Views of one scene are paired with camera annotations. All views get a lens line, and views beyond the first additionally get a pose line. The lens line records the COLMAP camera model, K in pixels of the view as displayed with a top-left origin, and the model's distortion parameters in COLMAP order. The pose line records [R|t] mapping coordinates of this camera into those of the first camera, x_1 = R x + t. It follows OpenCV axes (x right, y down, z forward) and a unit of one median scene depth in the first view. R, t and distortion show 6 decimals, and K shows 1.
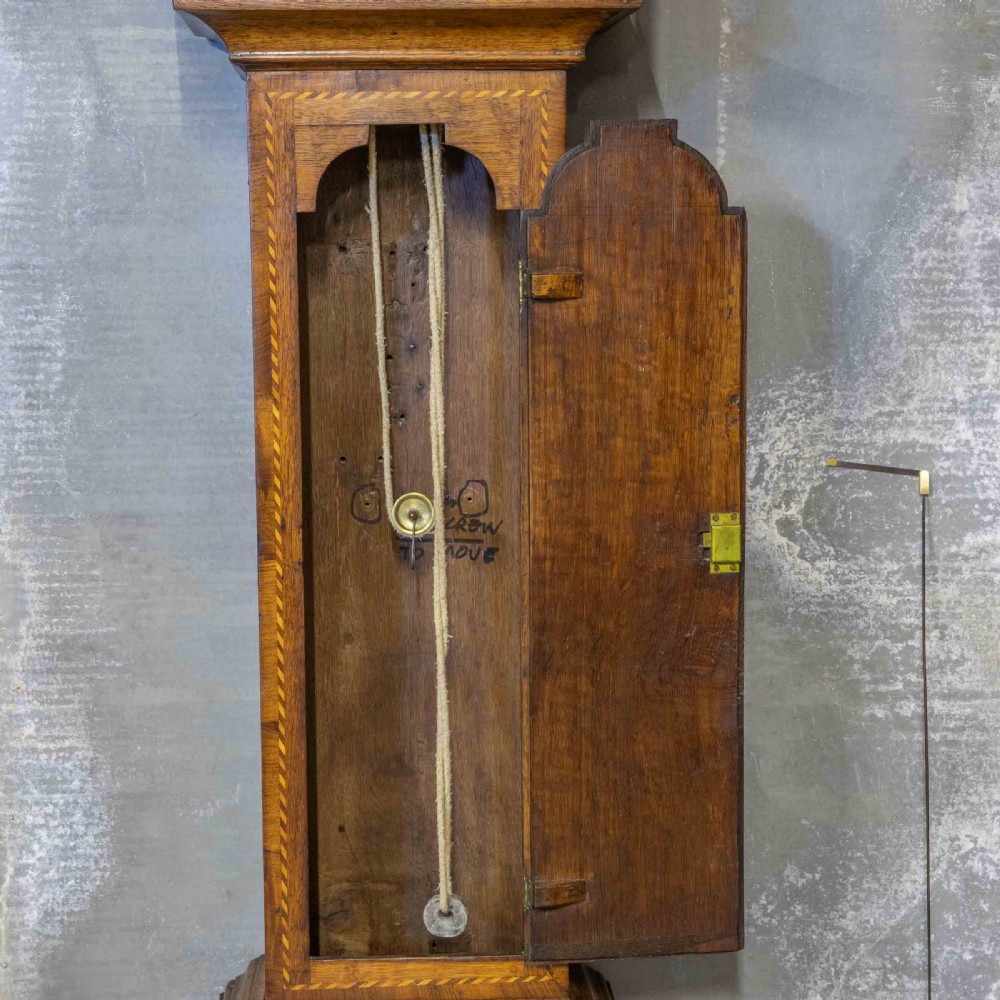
lens RADIAL K [[2094.8, 0, 451.4], [0, 2094.8, 500.0], [0, 0, 1]] dist [0.059231, 0.256940]
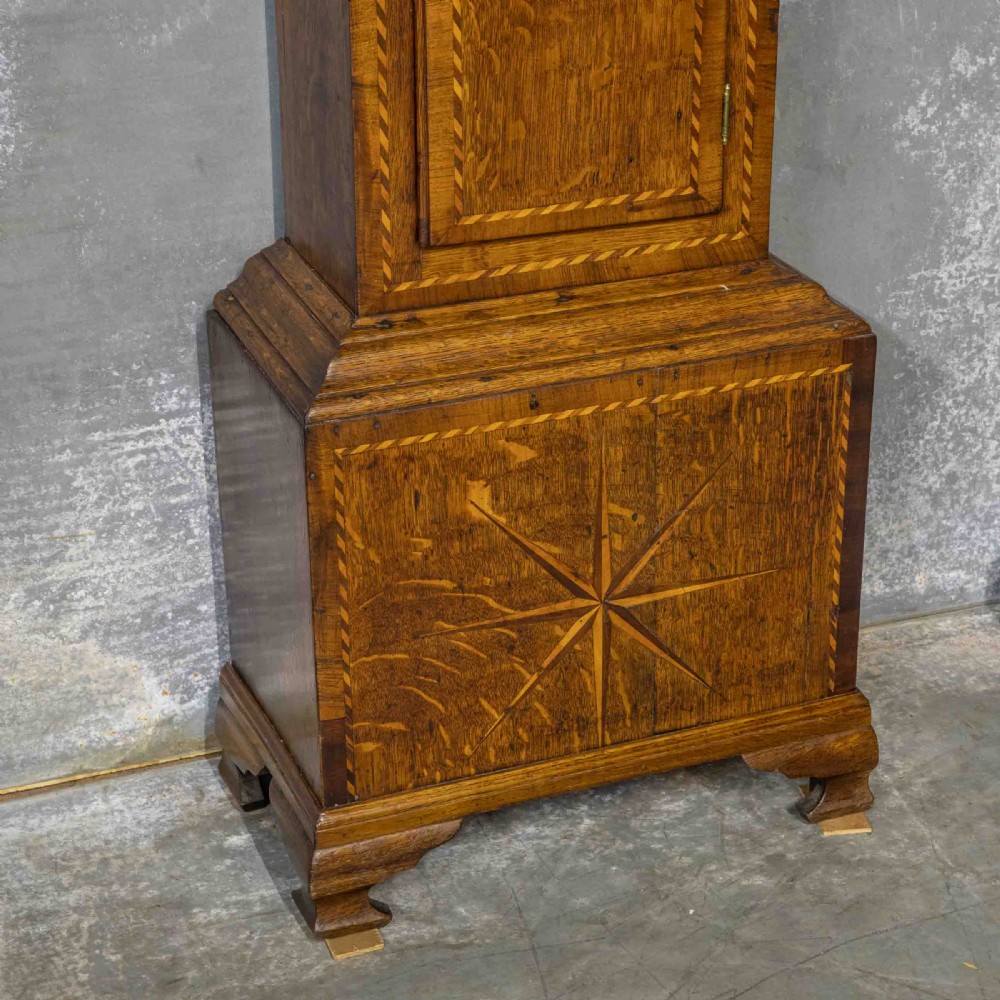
lens RADIAL K [[2507.6, 0, 517.4], [0, 2507.6, 497.7], [0, 0, 1]] dist [0.089504, 0.535614]
pose [[0.939248, -0.135645, 0.315300, -0.282662], [0.029215, 0.946859, 0.320318, 0.039769], [-0.341994, -0.291646, 0.893298, 0.246668]]
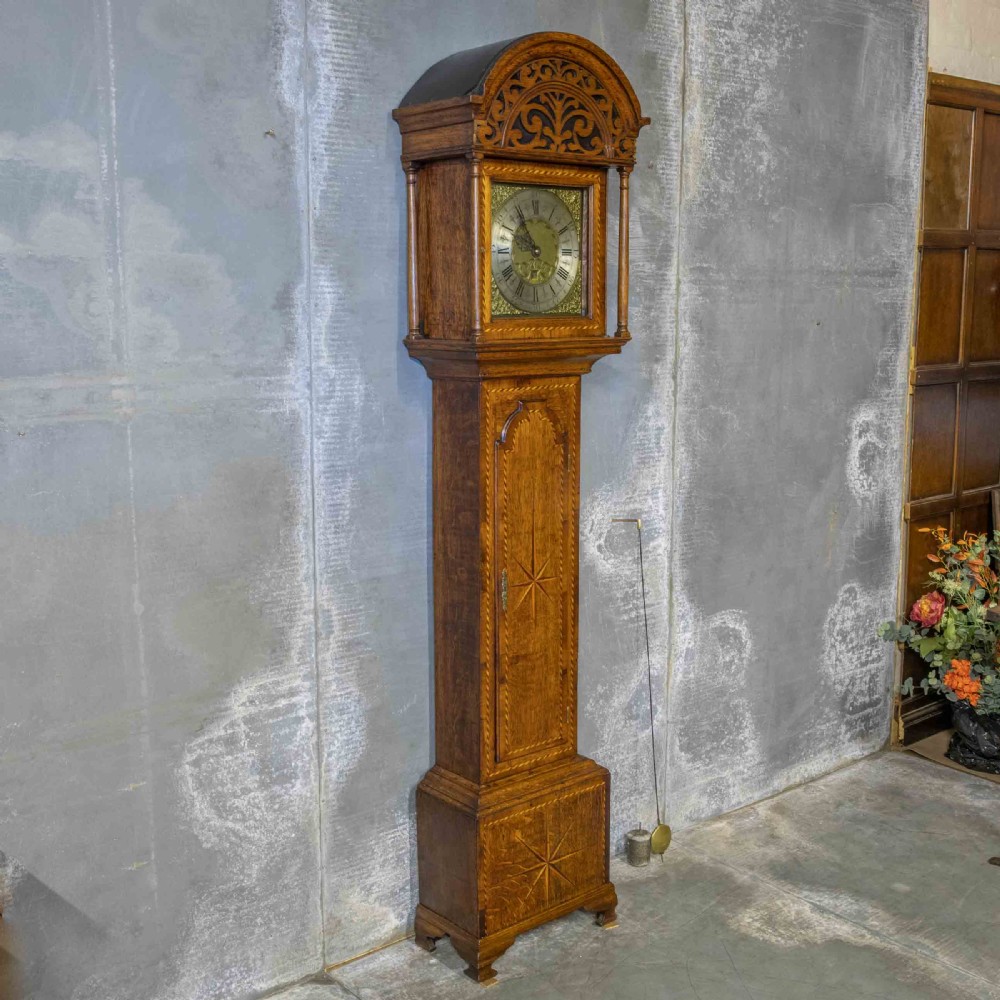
lens RADIAL K [[1264.9, 0, 502.9], [0, 1264.9, 494.2], [0, 0, 1]] dist [-0.059359, 0.084540]
pose [[0.781957, -0.088799, 0.616975, -0.836971], [0.068555, 0.996048, 0.056470, -0.141313], [-0.619551, -0.001860, 0.784954, -0.080014]]
